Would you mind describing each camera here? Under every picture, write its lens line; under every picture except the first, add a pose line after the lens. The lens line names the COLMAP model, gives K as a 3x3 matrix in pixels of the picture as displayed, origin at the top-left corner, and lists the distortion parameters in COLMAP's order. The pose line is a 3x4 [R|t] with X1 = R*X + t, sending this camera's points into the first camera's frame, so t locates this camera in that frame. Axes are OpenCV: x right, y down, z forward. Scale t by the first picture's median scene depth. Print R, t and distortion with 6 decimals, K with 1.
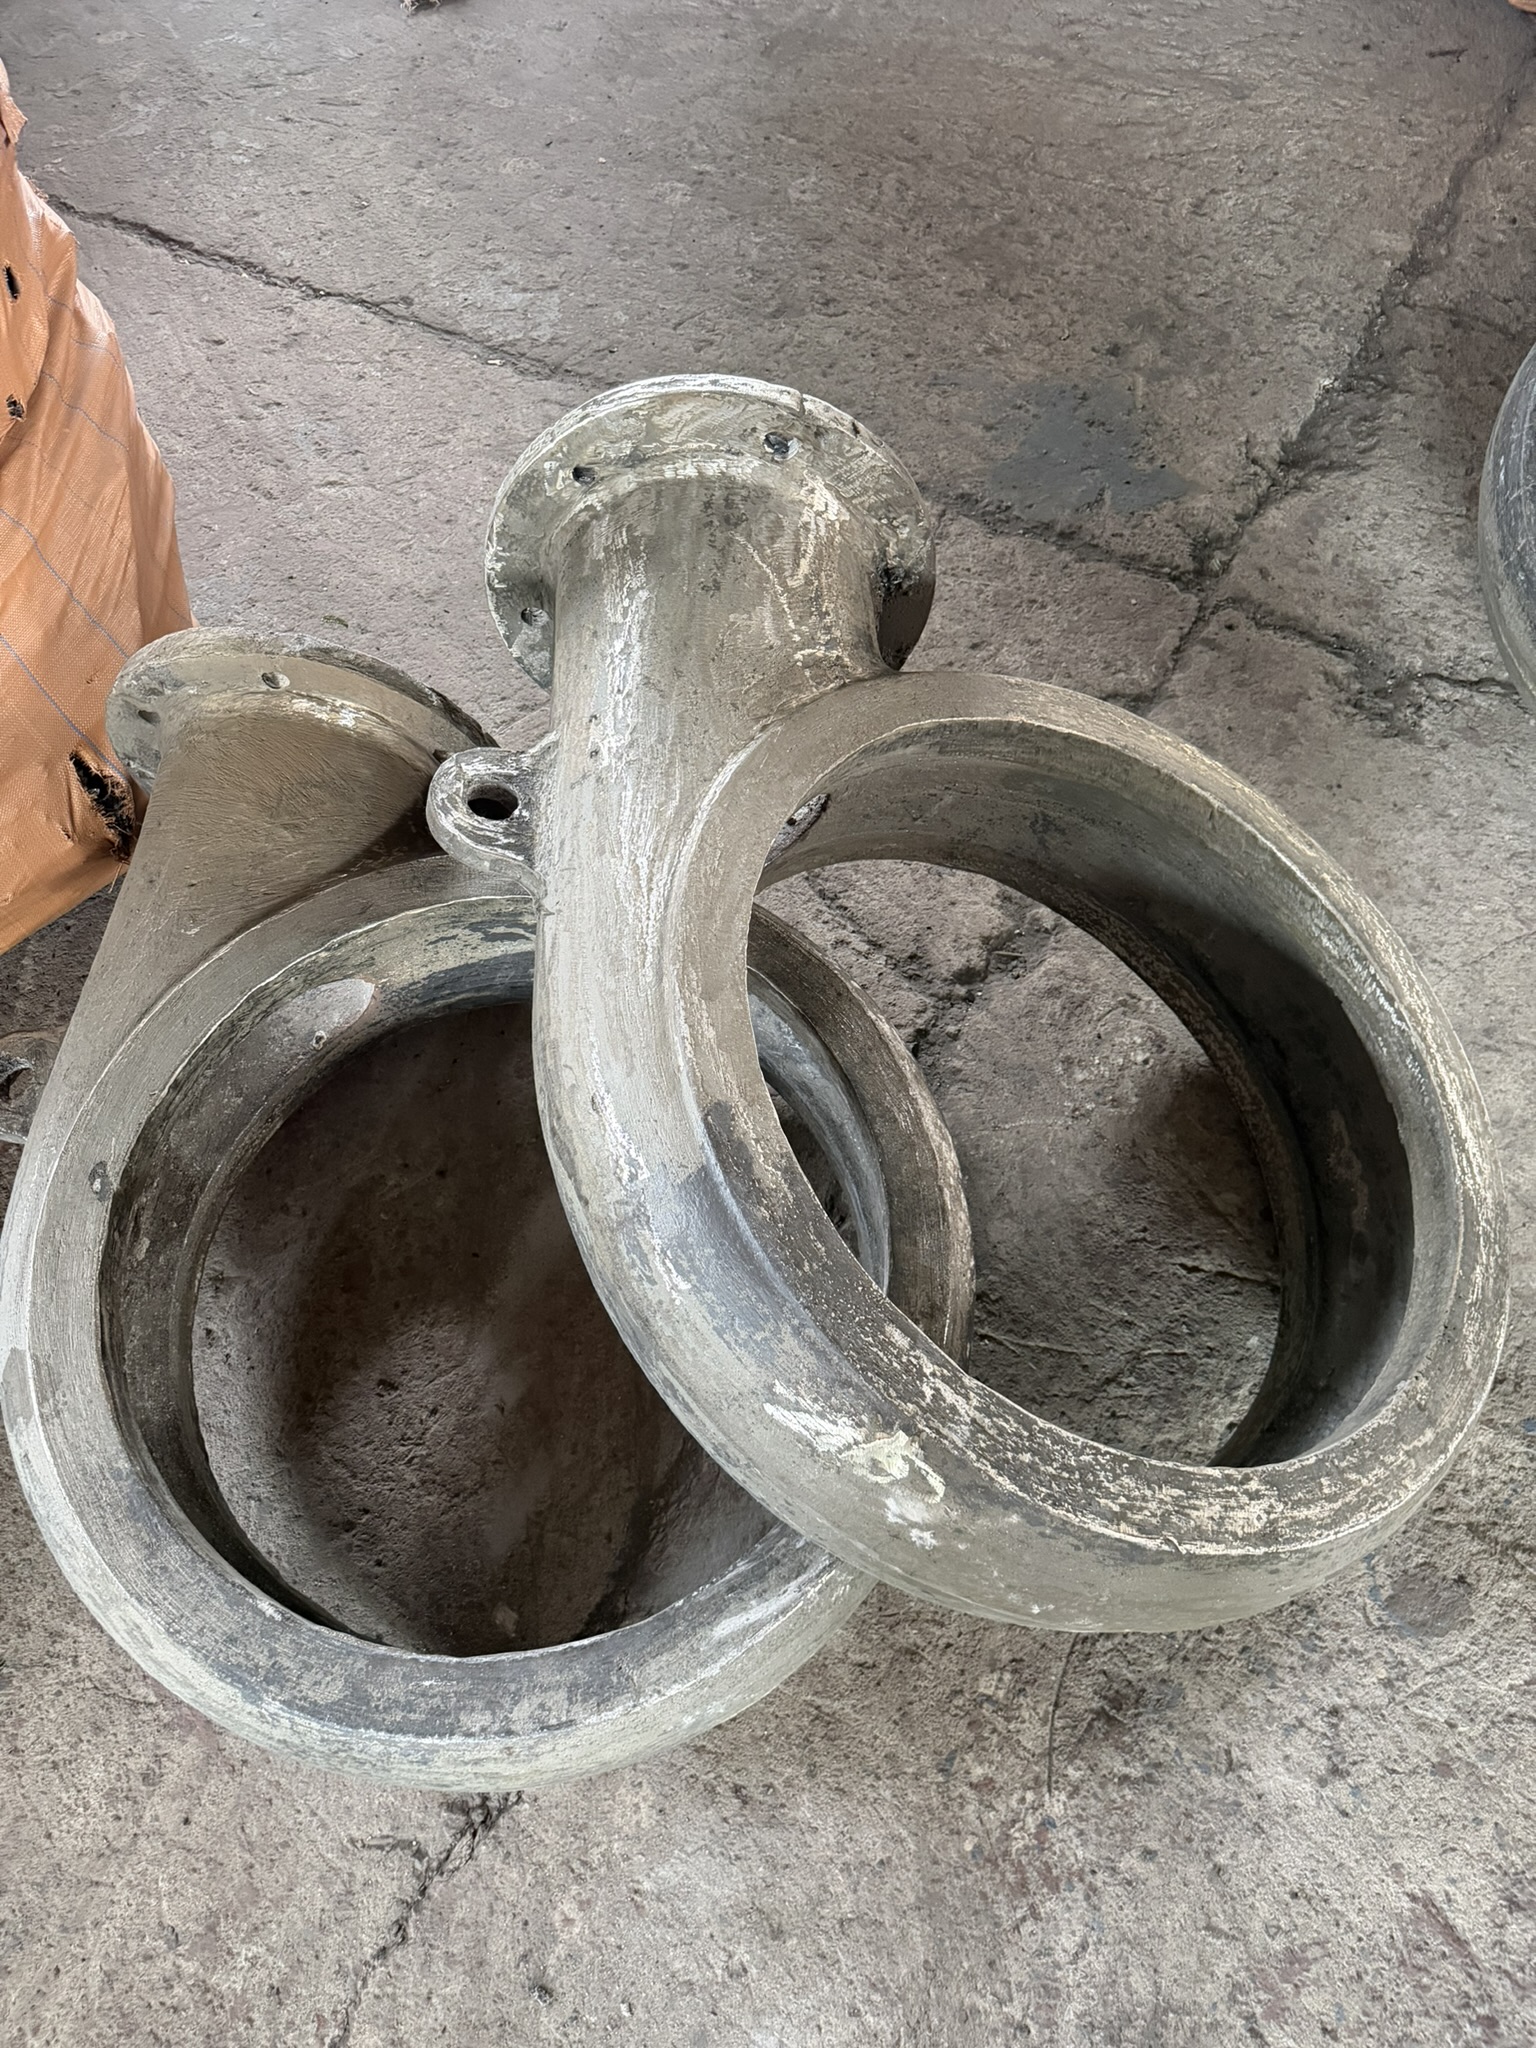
lens RADIAL K [[1649.9, 0, 729.5], [0, 1649.9, 1018.4], [0, 0, 1]] dist [0.074642, -0.170271]
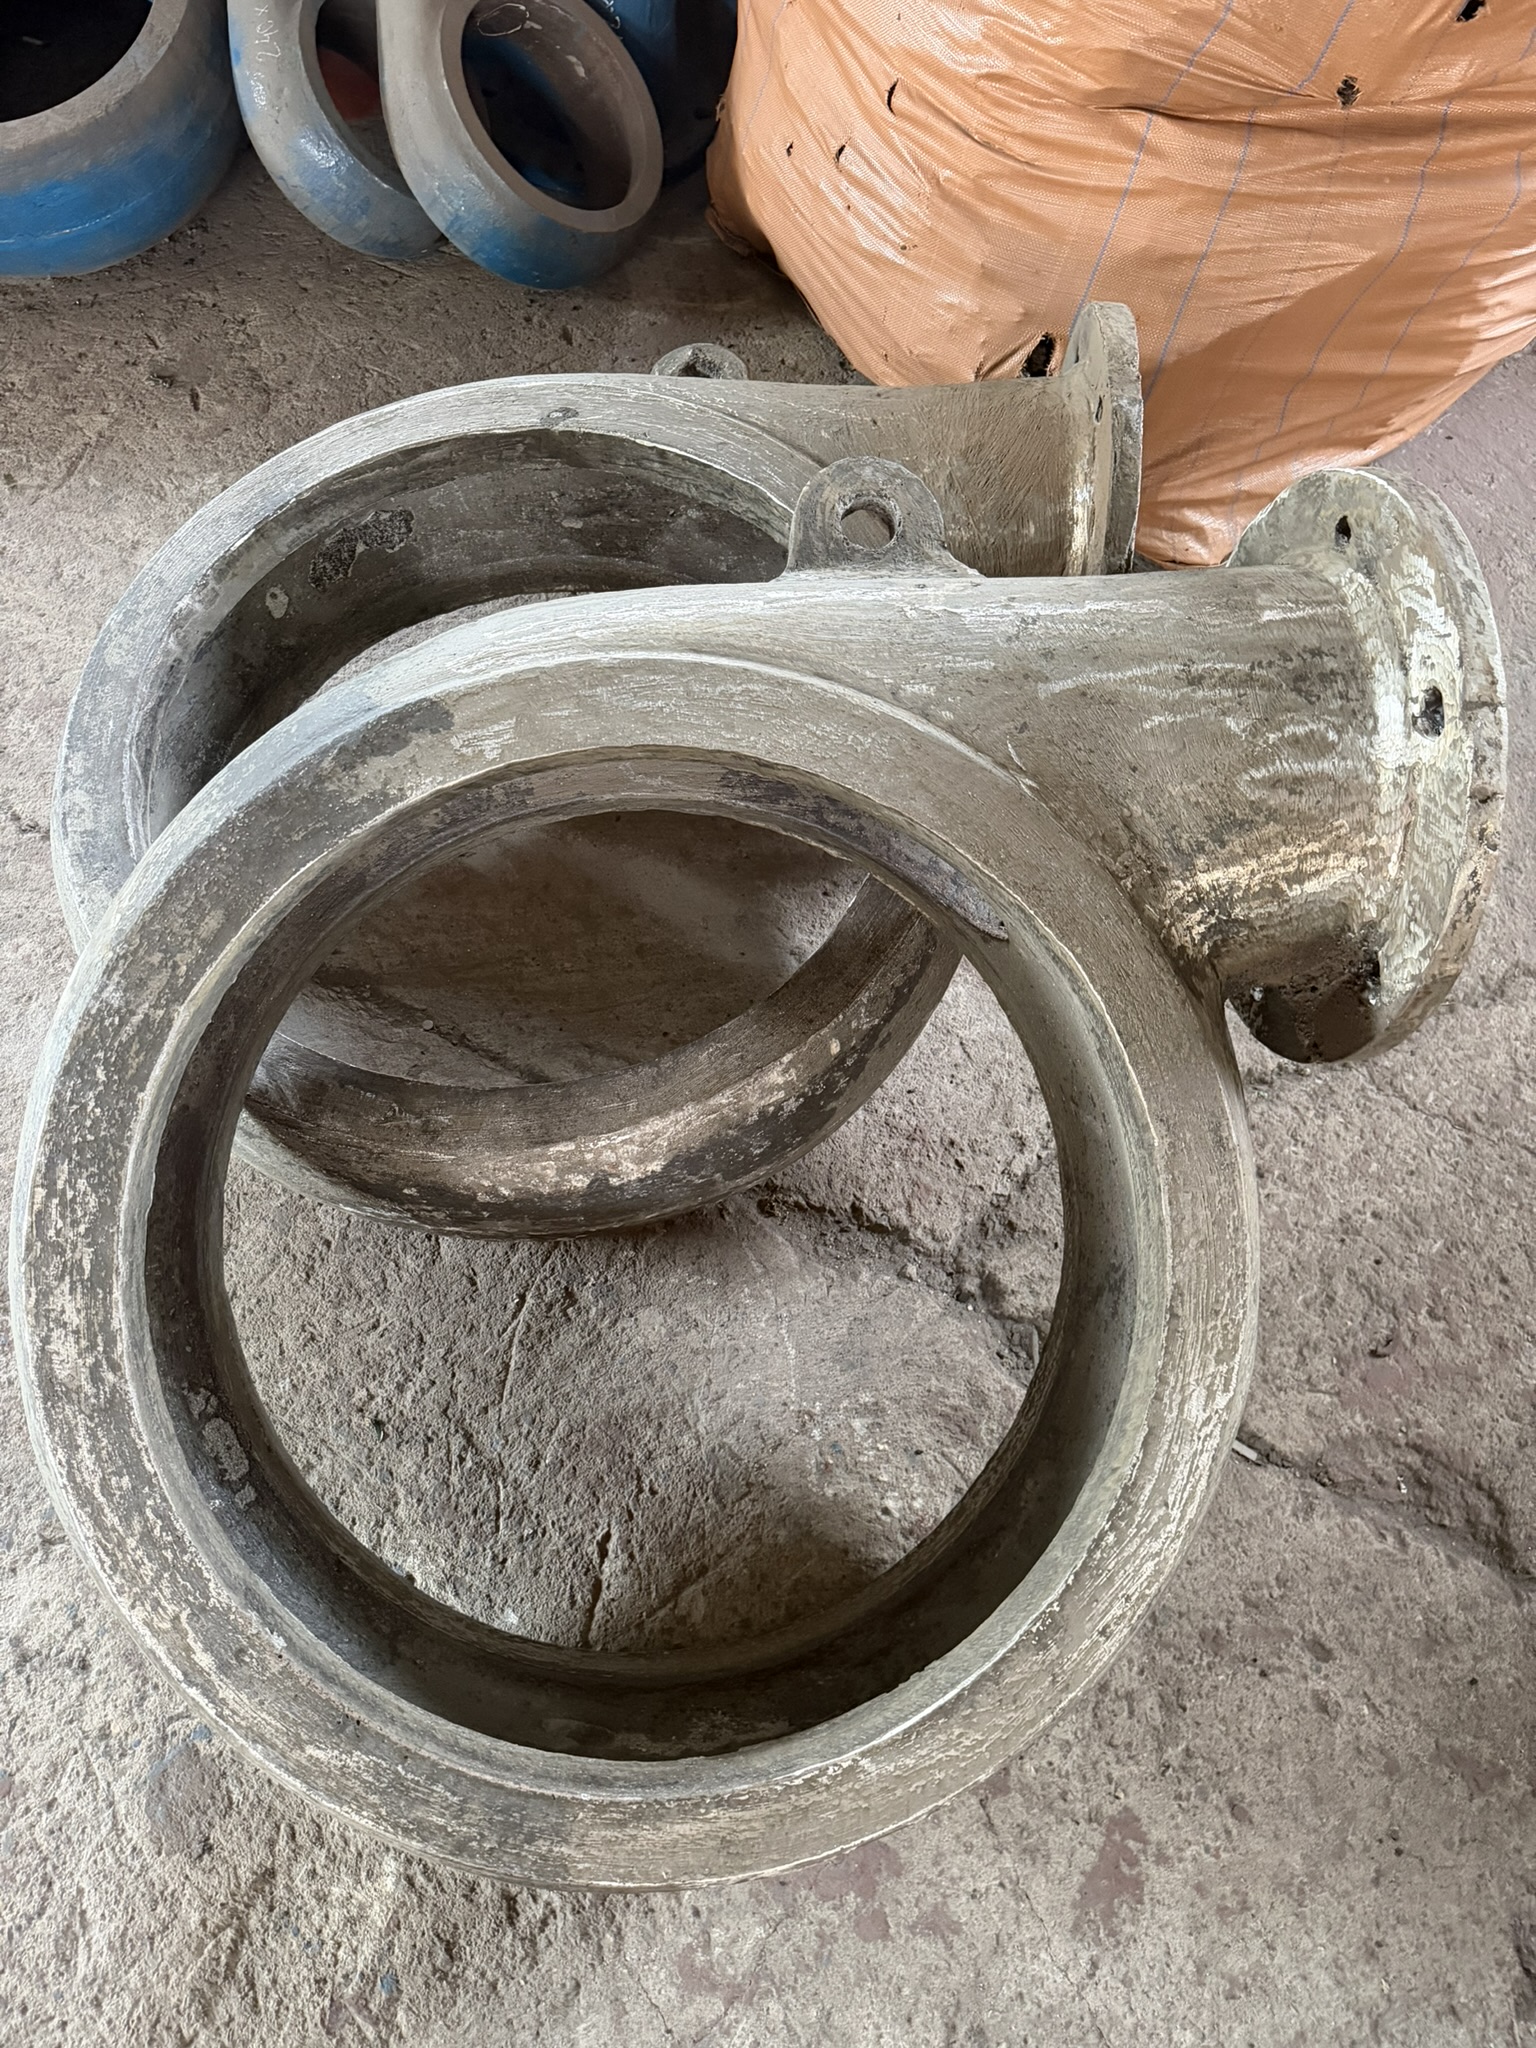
lens RADIAL K [[1594.0, 0, 754.2], [0, 1594.0, 1013.0], [0, 0, 1]] dist [0.063652, -0.118241]
pose [[0.050031, 0.893201, -0.446865, 0.444677], [-0.870839, 0.258086, 0.418367, -0.347164], [0.489015, 0.368216, 0.790747, 0.348893]]
